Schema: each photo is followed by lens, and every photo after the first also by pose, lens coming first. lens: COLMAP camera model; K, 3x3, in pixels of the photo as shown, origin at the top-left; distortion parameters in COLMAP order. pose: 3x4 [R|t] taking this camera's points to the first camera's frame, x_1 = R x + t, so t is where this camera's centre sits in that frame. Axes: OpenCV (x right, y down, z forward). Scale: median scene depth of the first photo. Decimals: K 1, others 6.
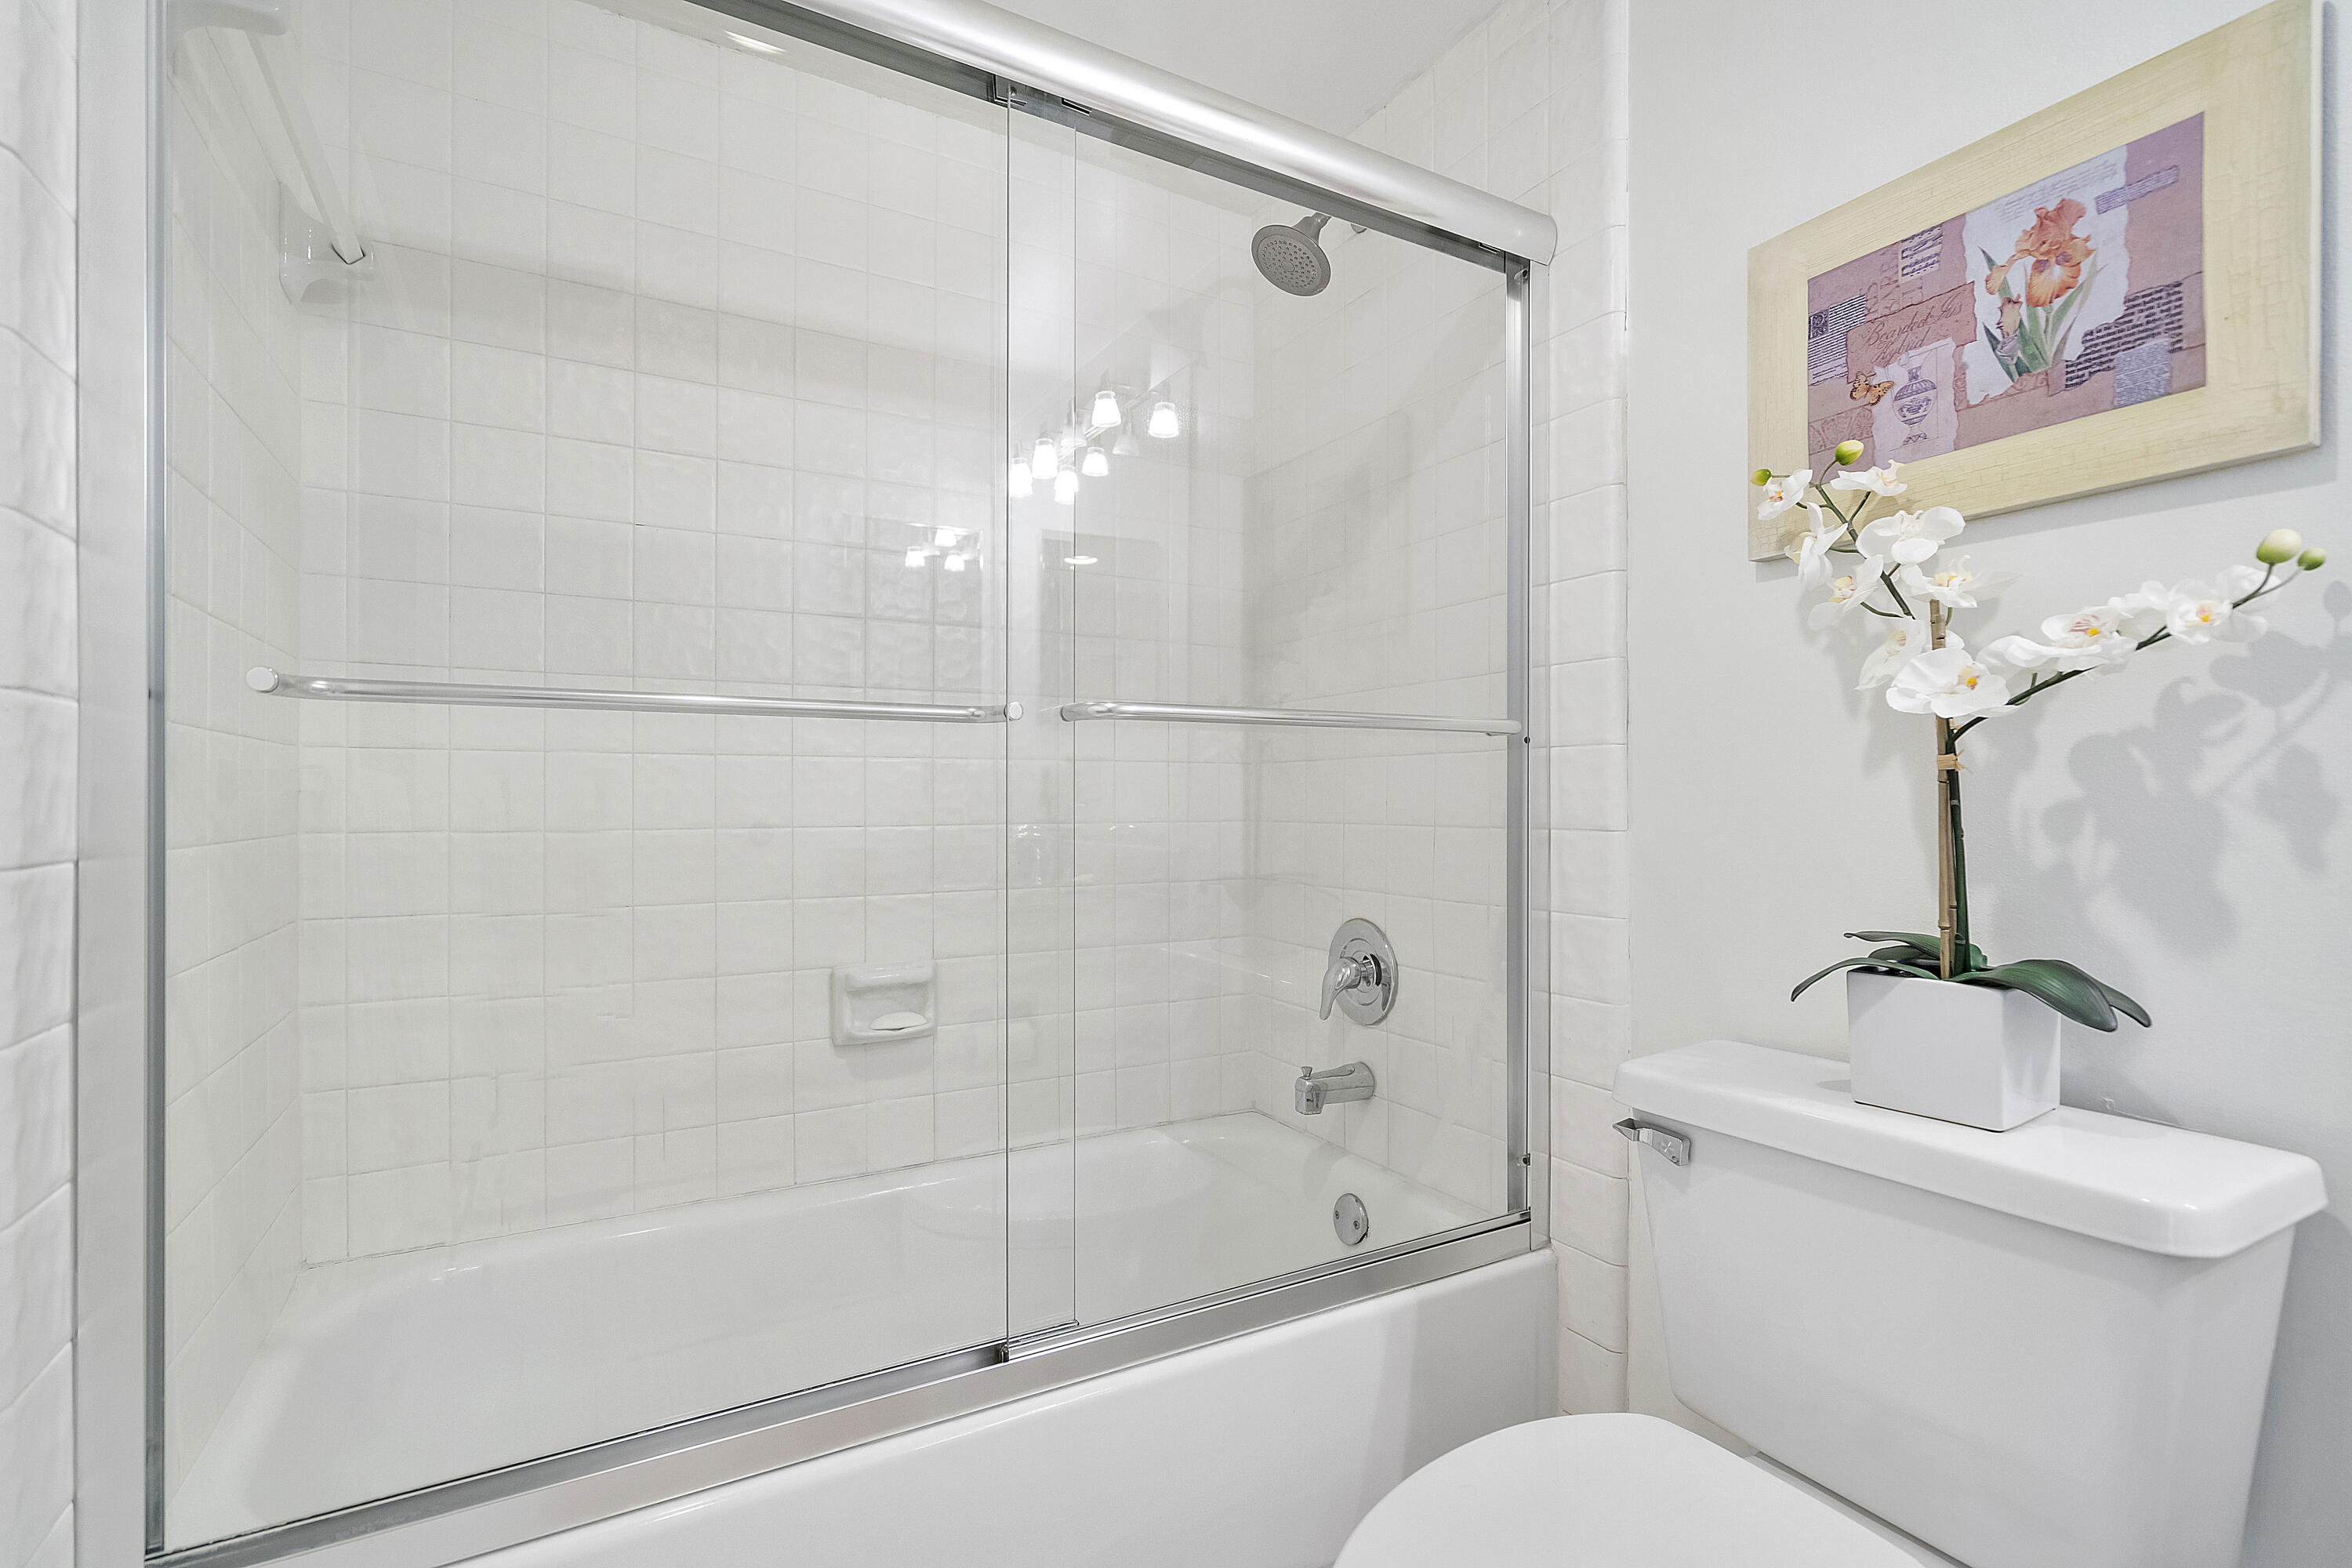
lens RADIAL K [[1094.1, 0, 1178.6], [0, 1094.1, 781.7], [0, 0, 1]] dist [0.000412, 0.000498]
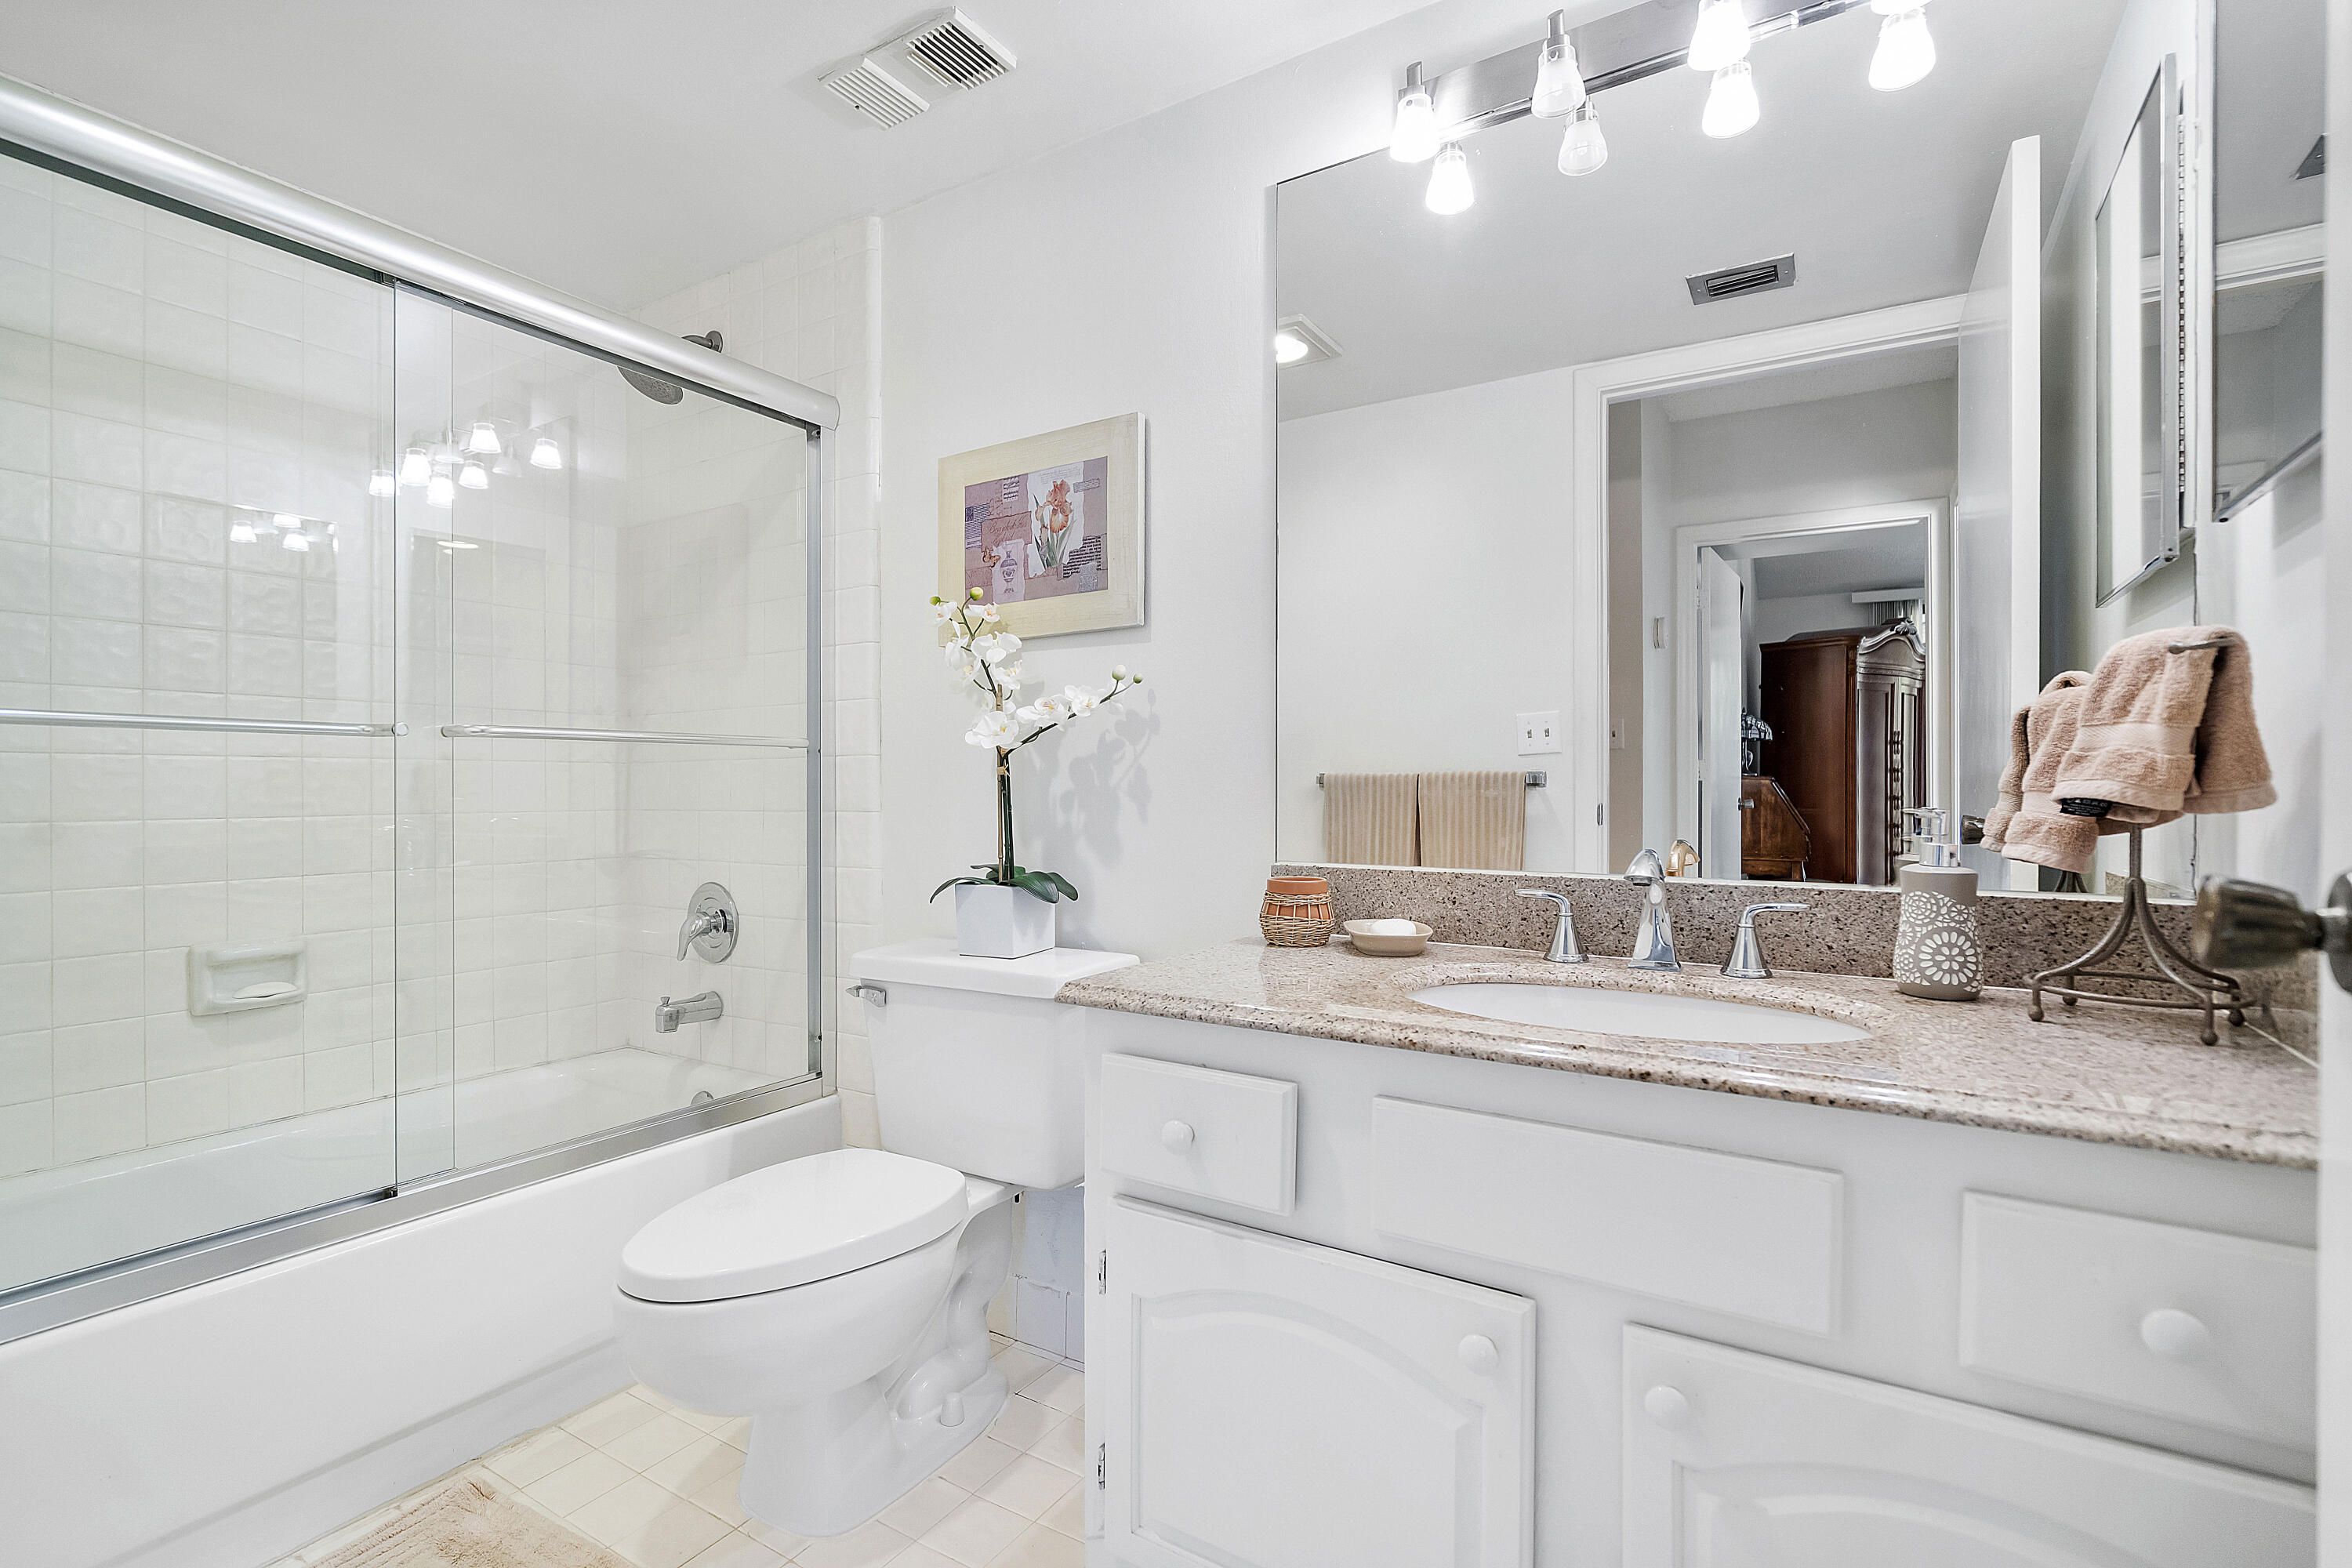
lens RADIAL K [[1094.1, 0, 1178.6], [0, 1094.1, 781.7], [0, 0, 1]] dist [0.000412, 0.000498]
pose [[0.880891, -0.001127, 0.473317, 0.063362], [-0.002535, 0.999972, 0.007100, -0.011176], [-0.473312, -0.007454, 0.880863, -0.708455]]
